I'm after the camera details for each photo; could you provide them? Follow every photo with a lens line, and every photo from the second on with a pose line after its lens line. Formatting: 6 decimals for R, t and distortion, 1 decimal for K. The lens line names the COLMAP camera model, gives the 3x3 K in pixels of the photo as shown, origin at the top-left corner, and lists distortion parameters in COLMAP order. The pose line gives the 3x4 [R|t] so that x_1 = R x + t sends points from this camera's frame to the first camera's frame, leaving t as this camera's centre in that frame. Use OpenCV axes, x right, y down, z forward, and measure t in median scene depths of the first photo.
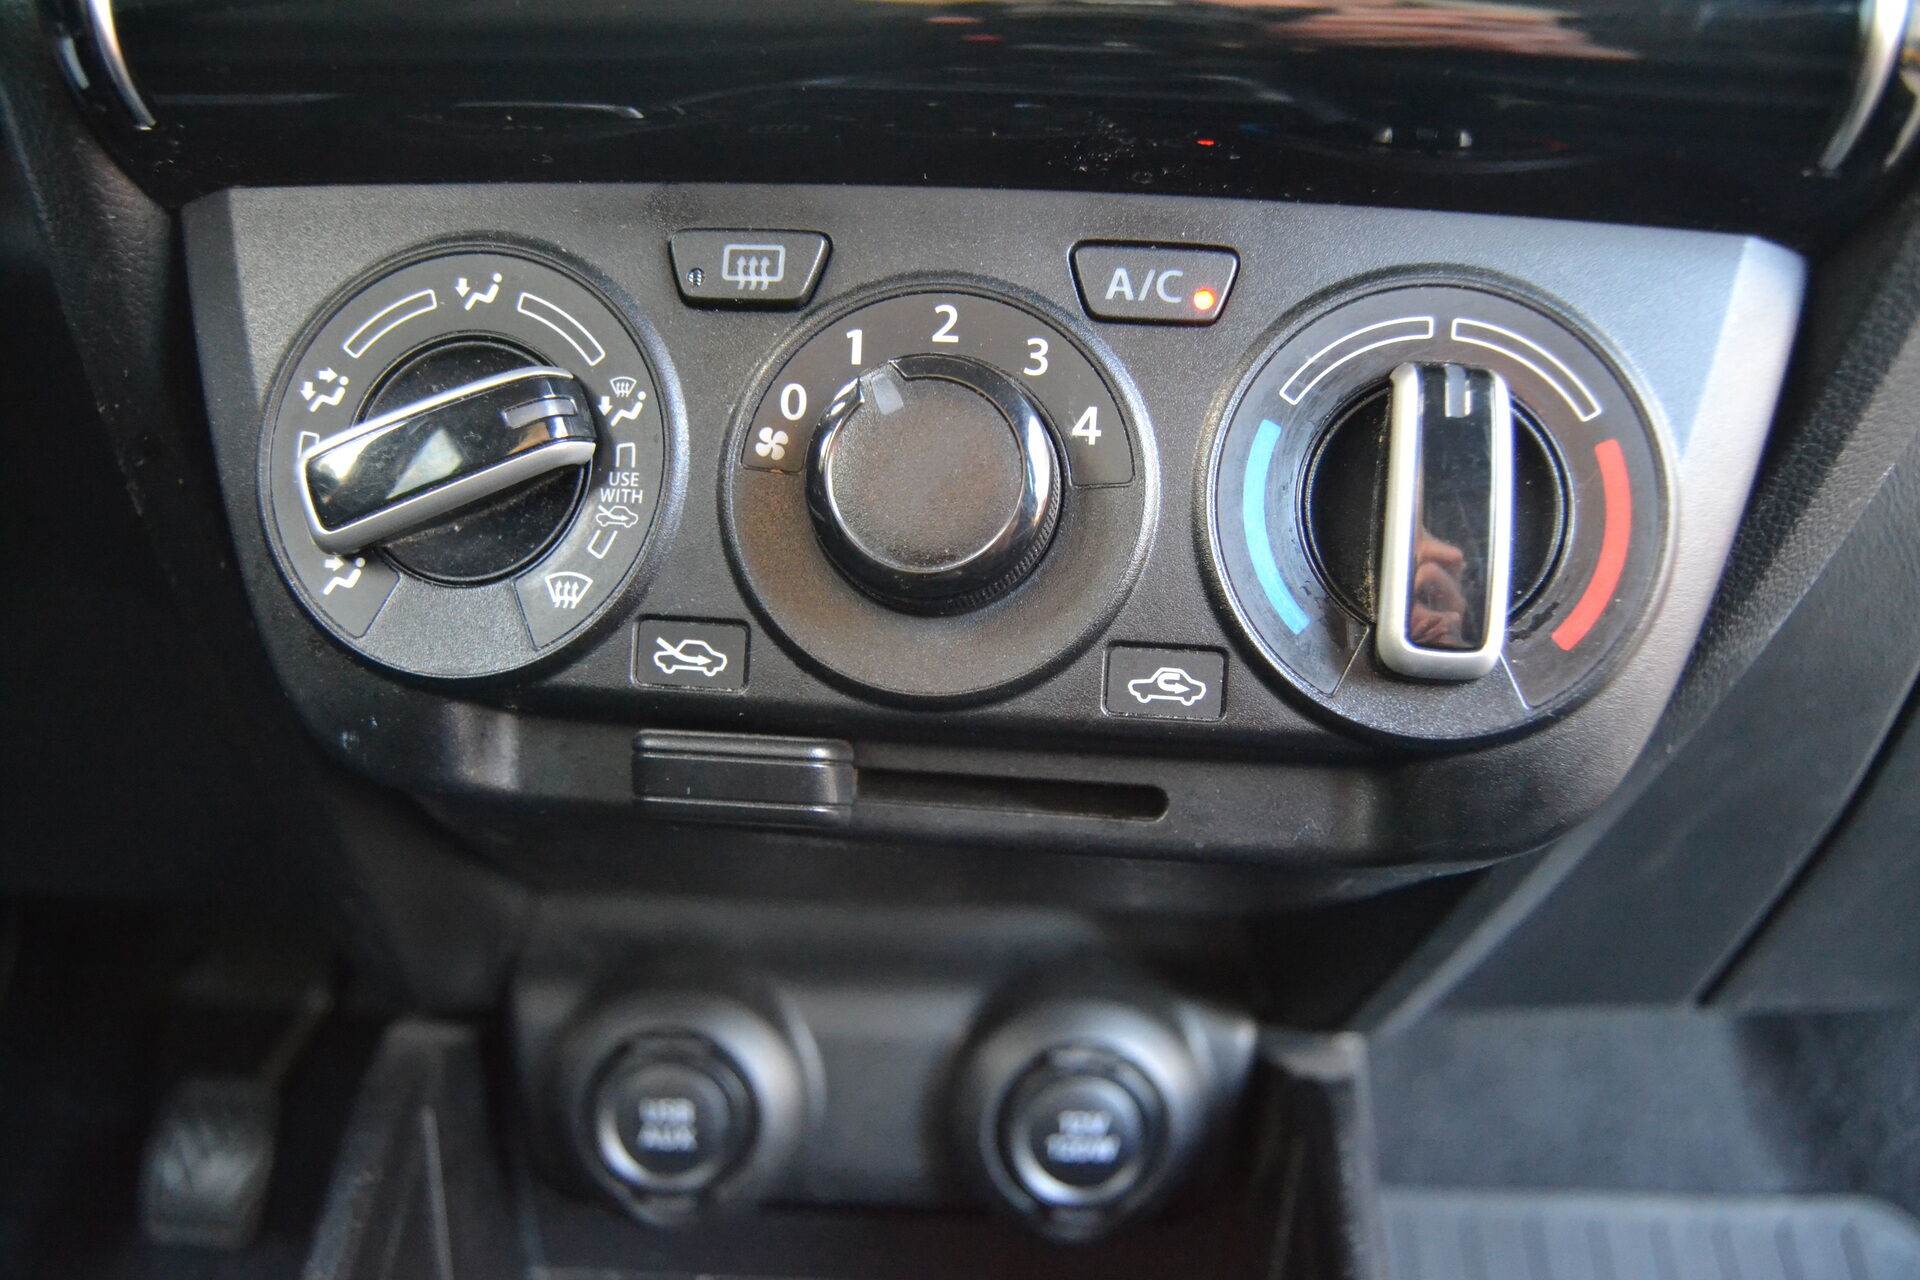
lens RADIAL K [[1508.9, 0, 971.6], [0, 1508.9, 671.2], [0, 0, 1]] dist [-0.082258, 0.010631]
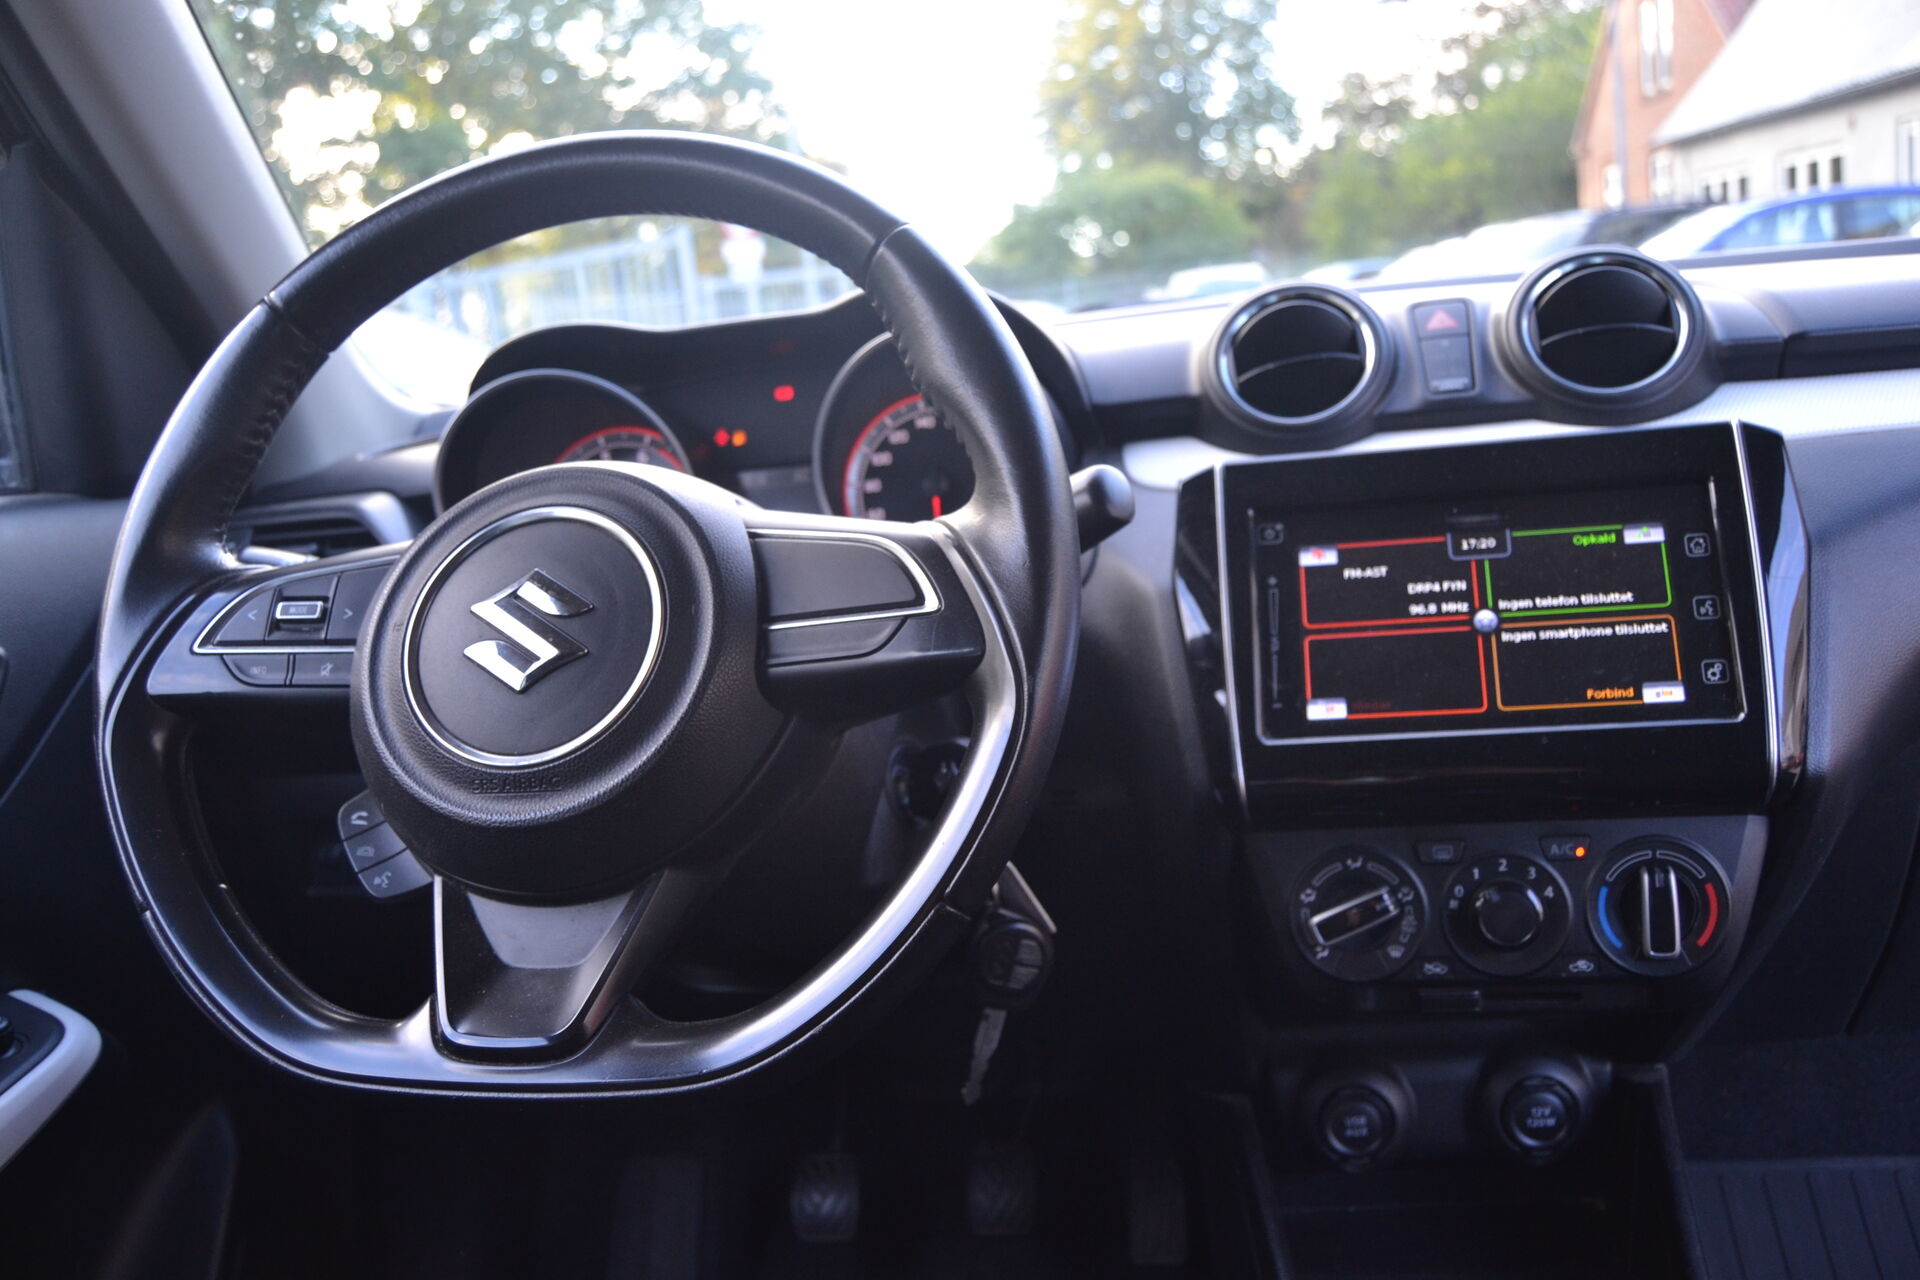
lens RADIAL K [[1508.9, 0, 975.1], [0, 1508.9, 655.8], [0, 0, 1]] dist [-0.082258, 0.010631]
pose [[0.978769, -0.114692, -0.169873, -0.317621], [0.105961, 0.992580, -0.059636, -0.356489], [0.175452, 0.040370, 0.983660, -1.449752]]
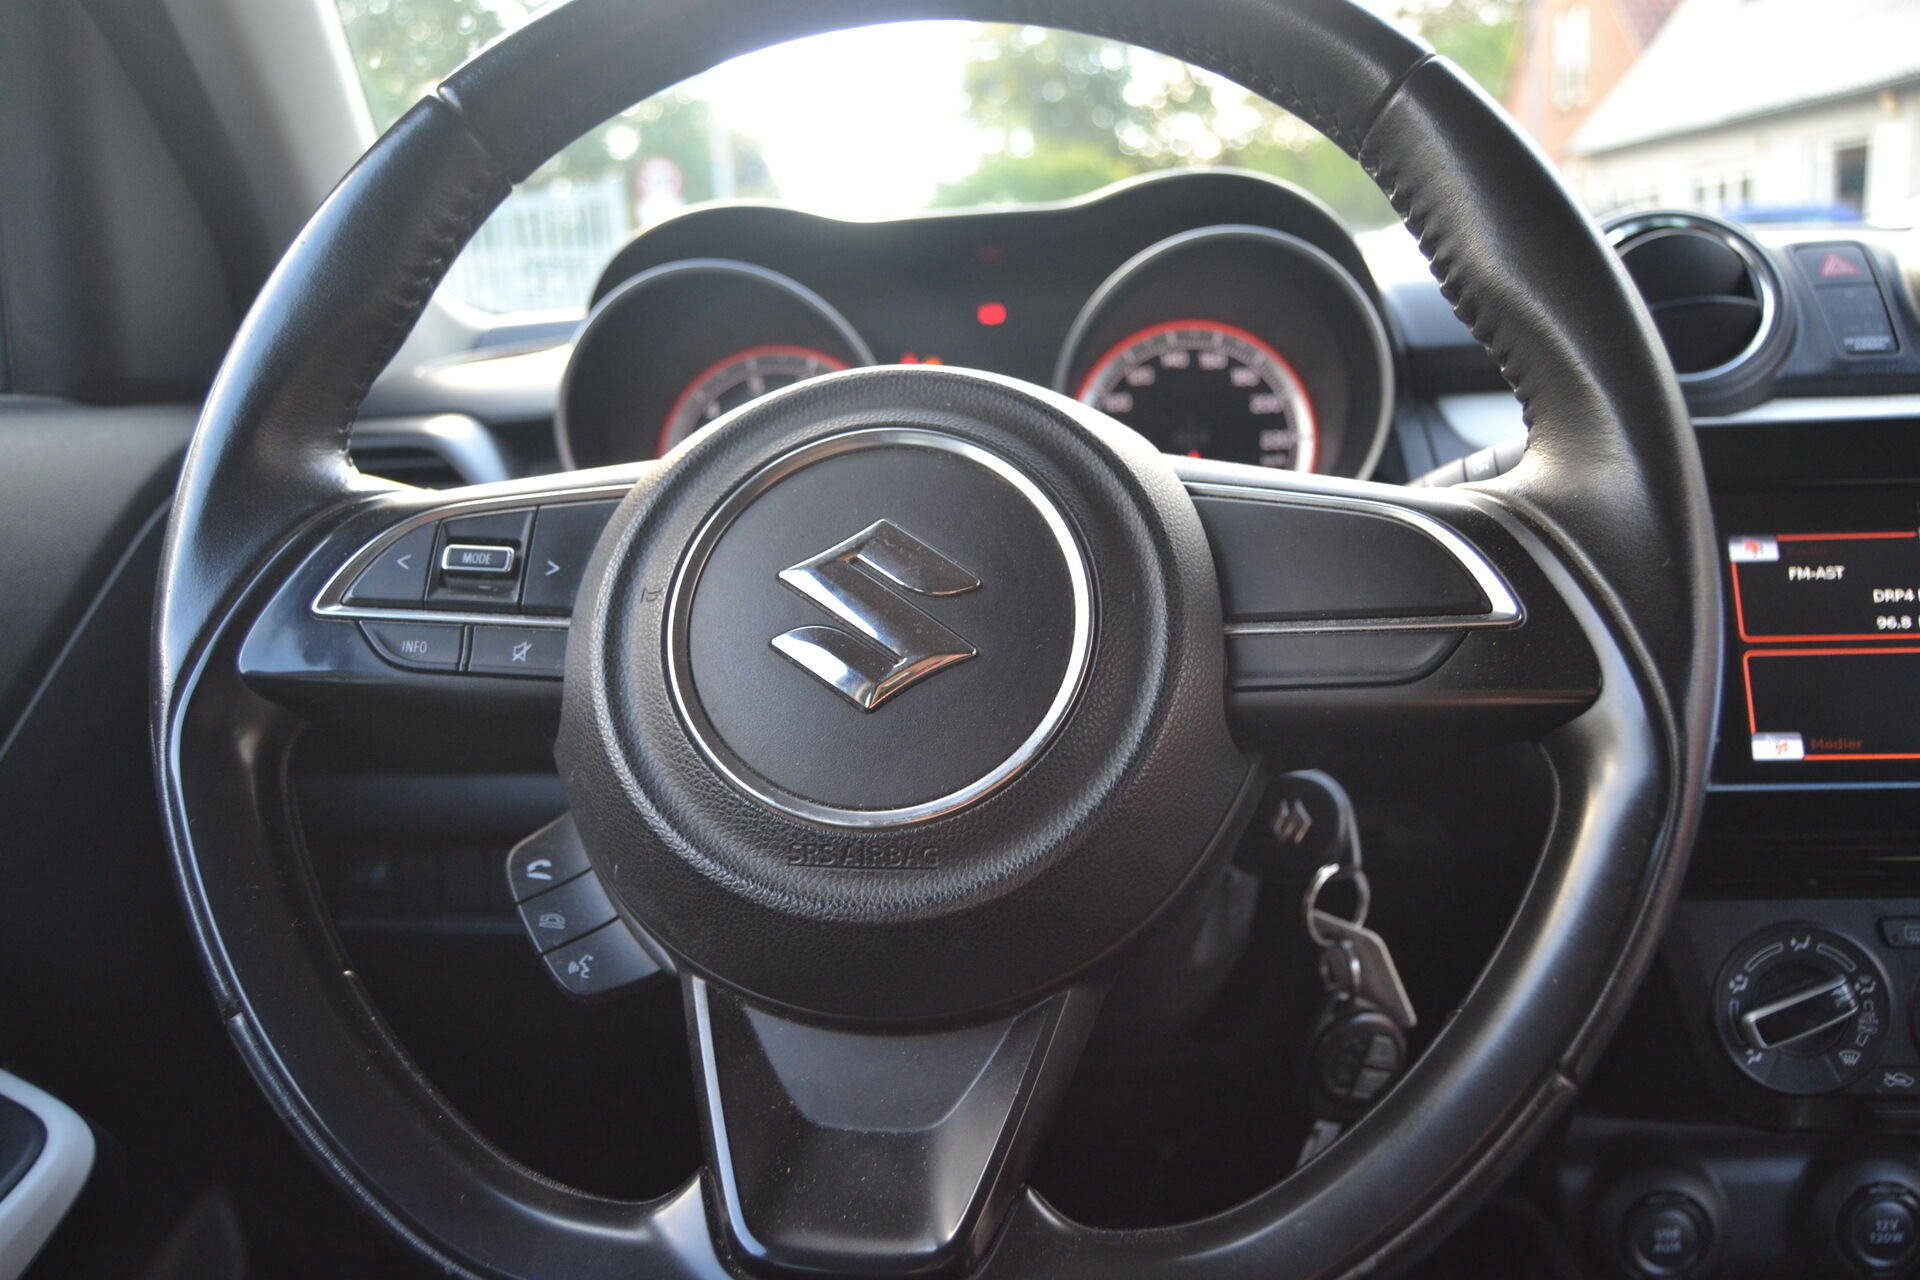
lens RADIAL K [[1508.9, 0, 980.1], [0, 1508.9, 644.9], [0, 0, 1]] dist [-0.082258, 0.010631]
pose [[0.991644, -0.075653, -0.104494, -0.851274], [0.071375, 0.996474, -0.044096, -0.450559], [0.107461, 0.036269, 0.993547, -1.014601]]
